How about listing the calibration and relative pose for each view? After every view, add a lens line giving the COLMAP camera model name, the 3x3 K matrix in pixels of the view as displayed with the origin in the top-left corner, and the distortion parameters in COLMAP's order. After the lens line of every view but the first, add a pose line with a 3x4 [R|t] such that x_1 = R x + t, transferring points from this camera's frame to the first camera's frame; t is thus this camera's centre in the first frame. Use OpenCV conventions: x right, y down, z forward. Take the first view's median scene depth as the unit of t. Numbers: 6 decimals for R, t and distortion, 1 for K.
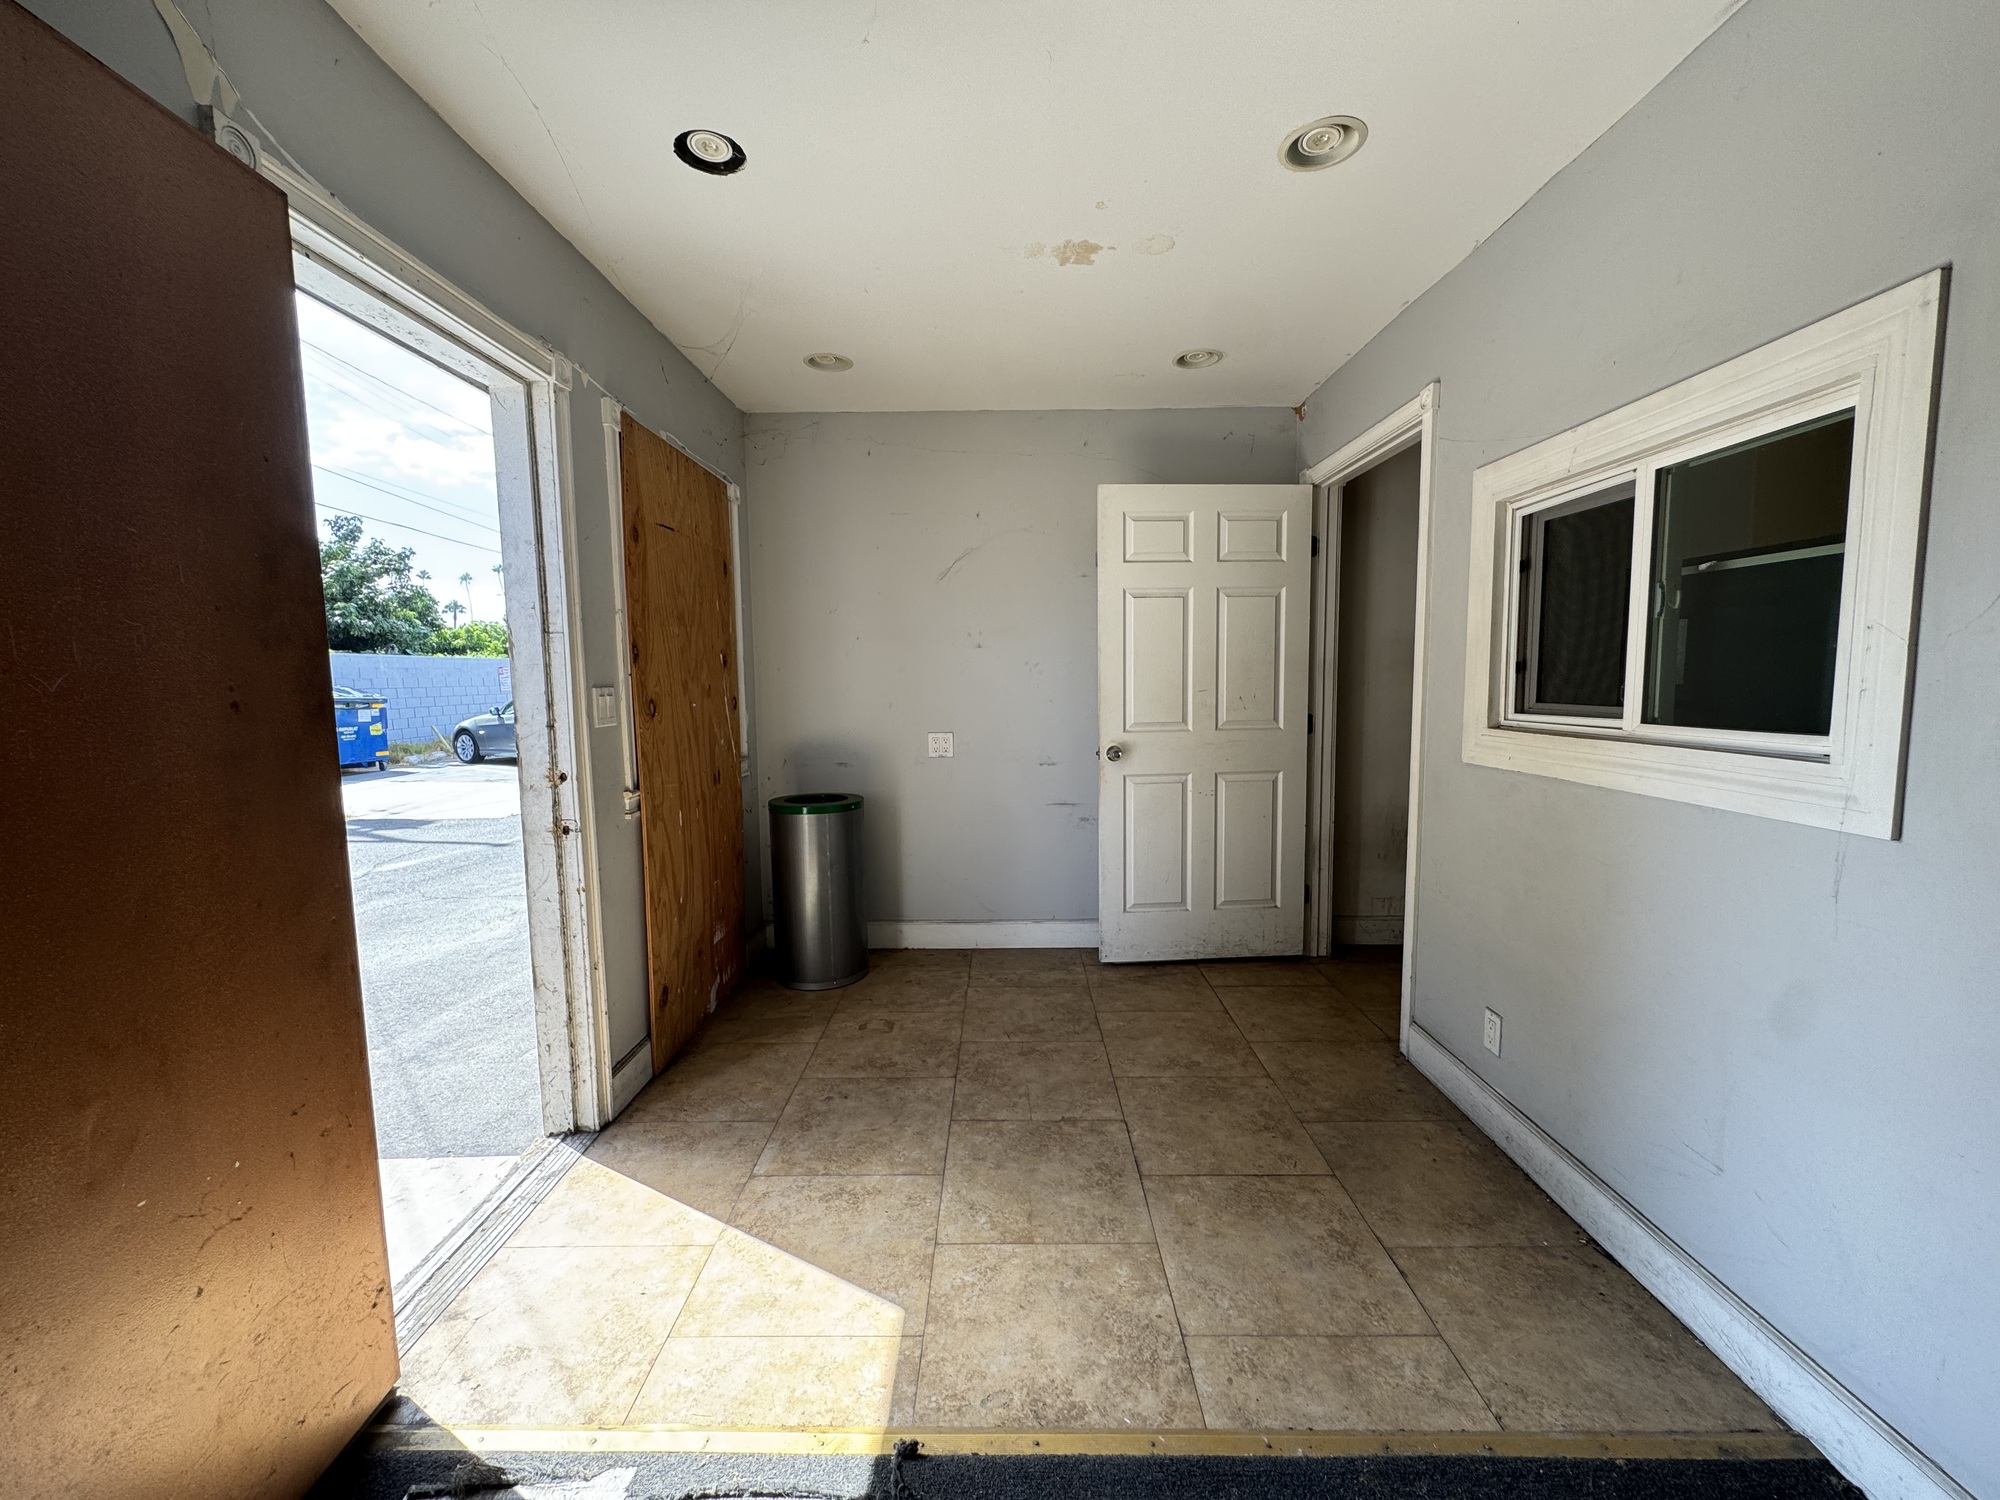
lens RADIAL K [[802.0, 0, 999.5], [0, 802.0, 749.7], [0, 0, 1]] dist [-0.005905, 0.000868]
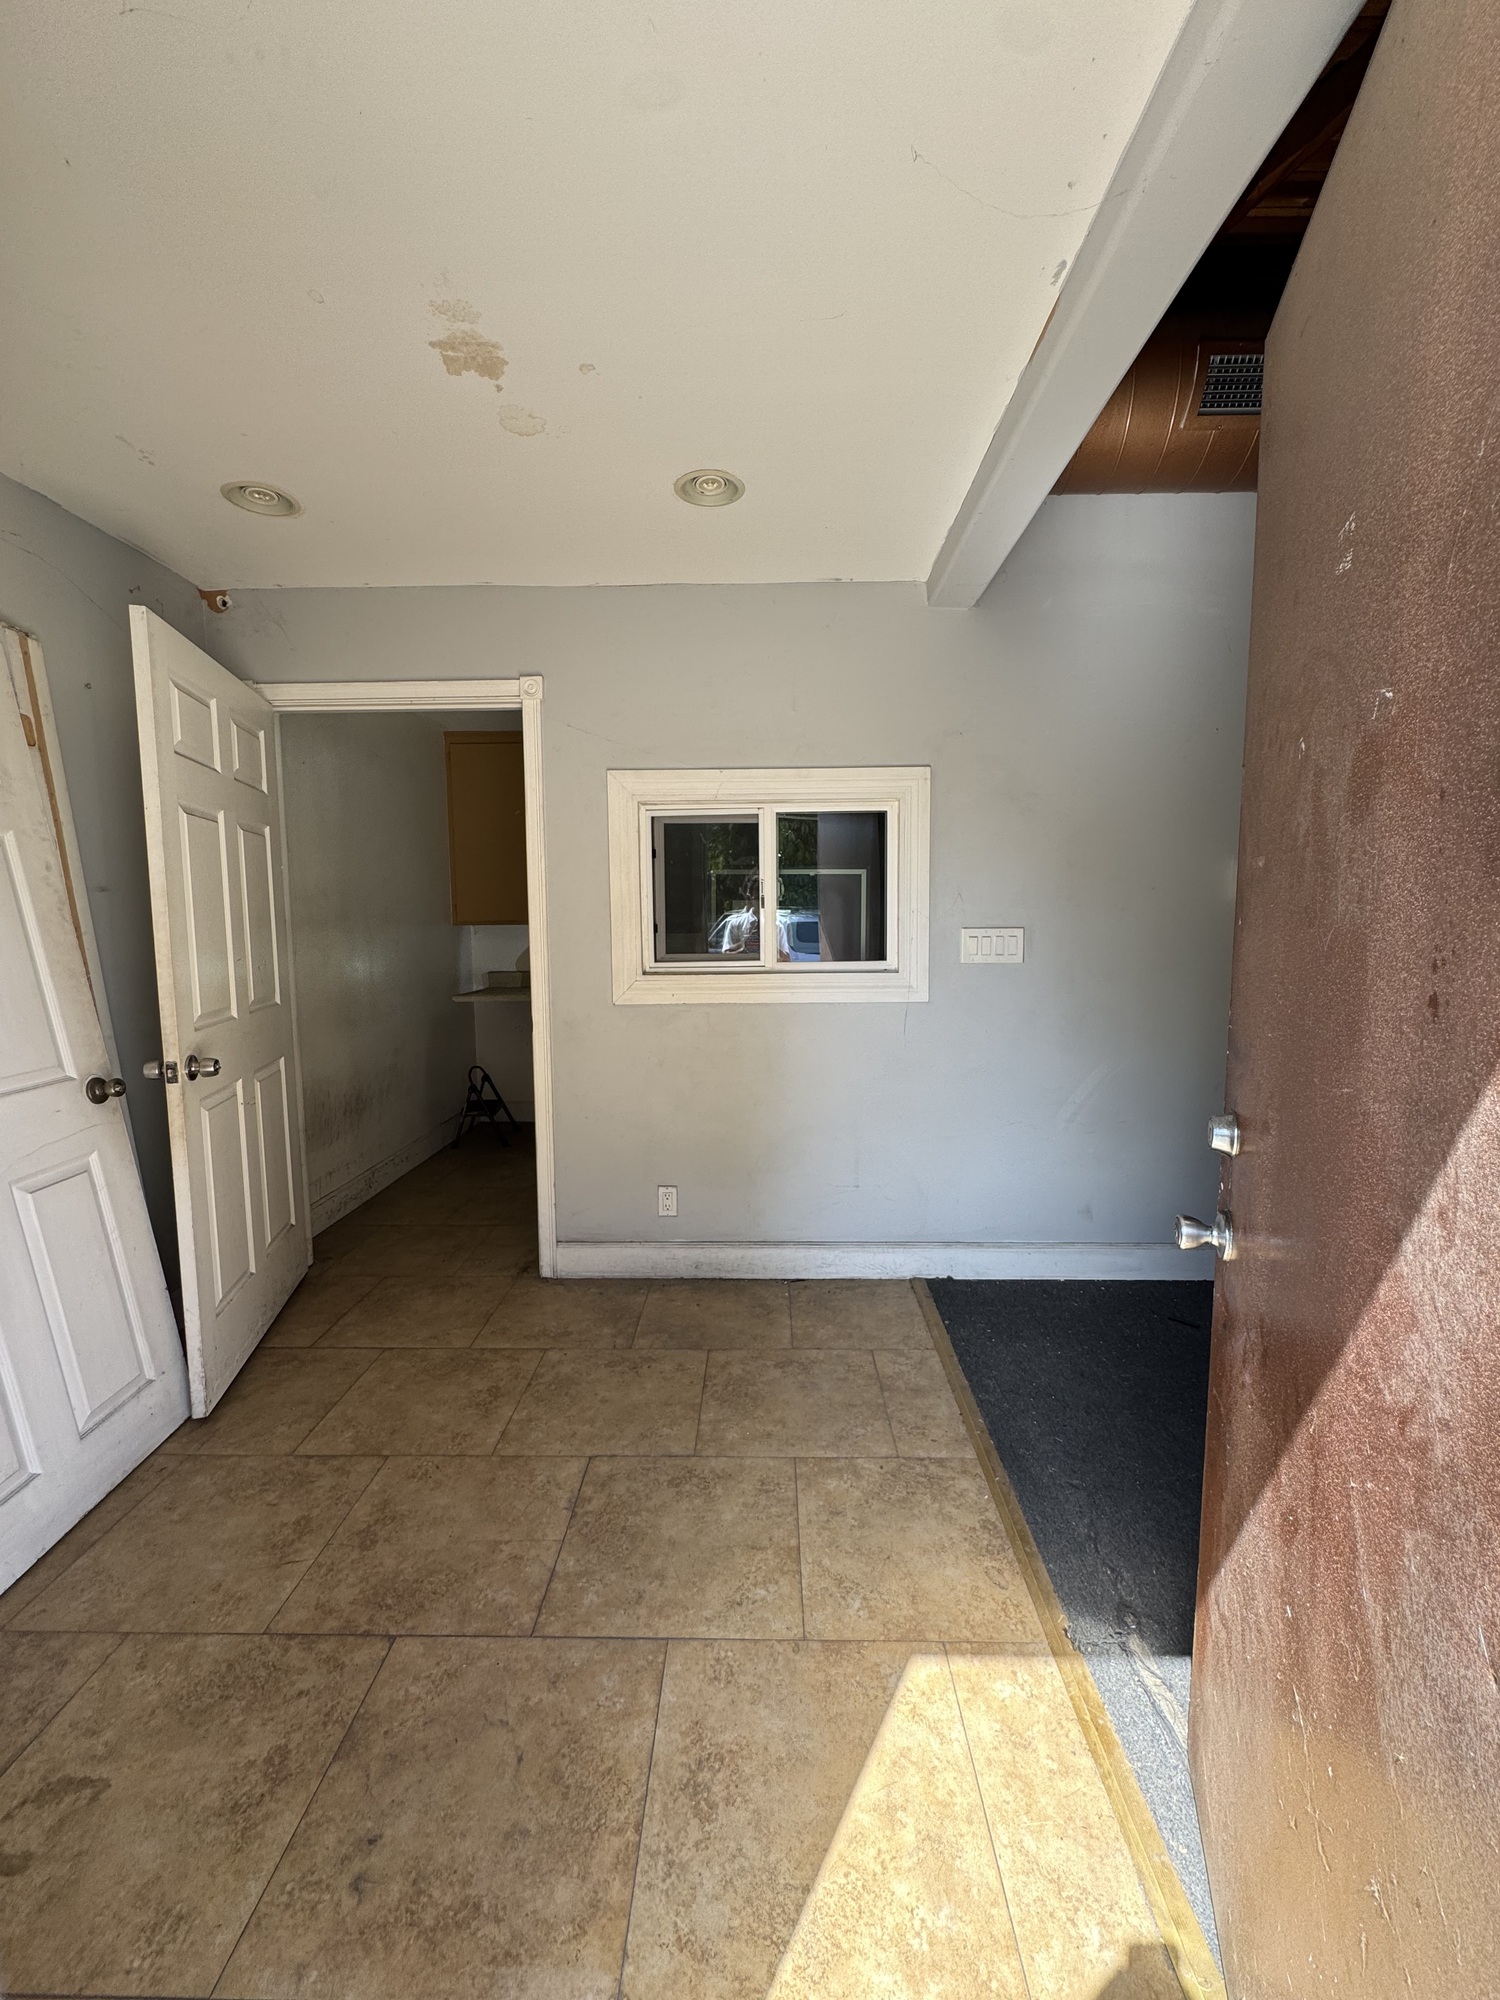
lens RADIAL K [[802.0, 0, 751.4], [0, 802.0, 999.1], [0, 0, 1]] dist [-0.005905, 0.000868]
pose [[0.006020, -0.086077, 0.996270, -0.754499], [0.098870, 0.991458, 0.085063, -0.089412], [-0.995082, 0.097990, 0.014479, 0.890049]]
